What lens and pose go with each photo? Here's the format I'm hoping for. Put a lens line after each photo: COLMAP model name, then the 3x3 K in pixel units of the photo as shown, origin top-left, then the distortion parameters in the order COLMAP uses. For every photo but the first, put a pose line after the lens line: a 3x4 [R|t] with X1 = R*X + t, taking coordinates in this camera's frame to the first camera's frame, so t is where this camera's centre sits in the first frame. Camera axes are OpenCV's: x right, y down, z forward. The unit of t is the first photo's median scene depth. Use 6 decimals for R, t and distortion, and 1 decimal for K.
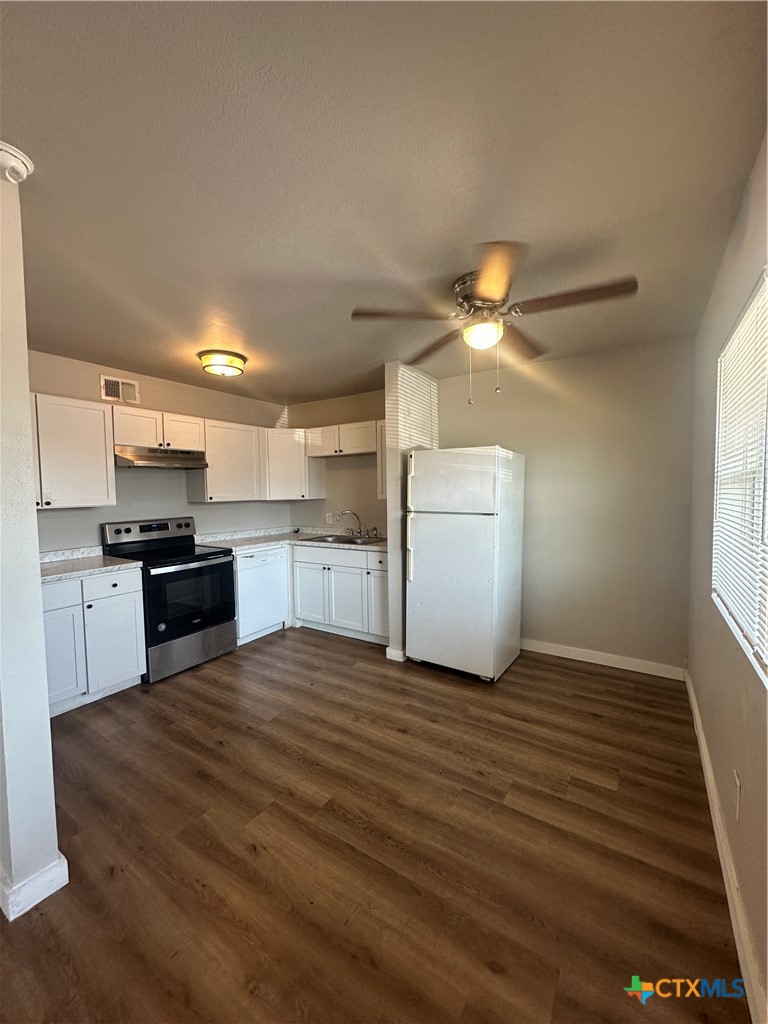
lens RADIAL K [[407.1, 0, 383.9], [0, 407.1, 513.1], [0, 0, 1]] dist [-0.000008, 0.000351]
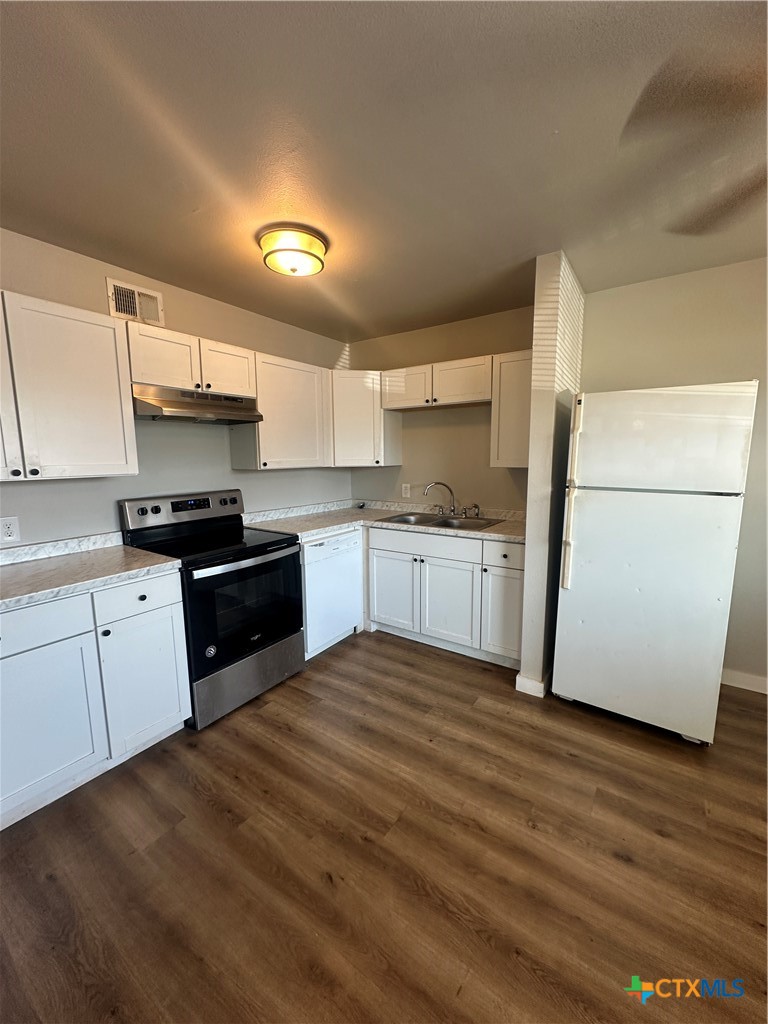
lens RADIAL K [[407.1, 0, 384.5], [0, 407.1, 511.9], [0, 0, 1]] dist [-0.000008, 0.000351]
pose [[0.999420, 0.010211, -0.032485, -0.215449], [-0.007494, 0.996547, 0.082689, -0.015635], [0.033217, -0.082397, 0.996046, 0.317982]]
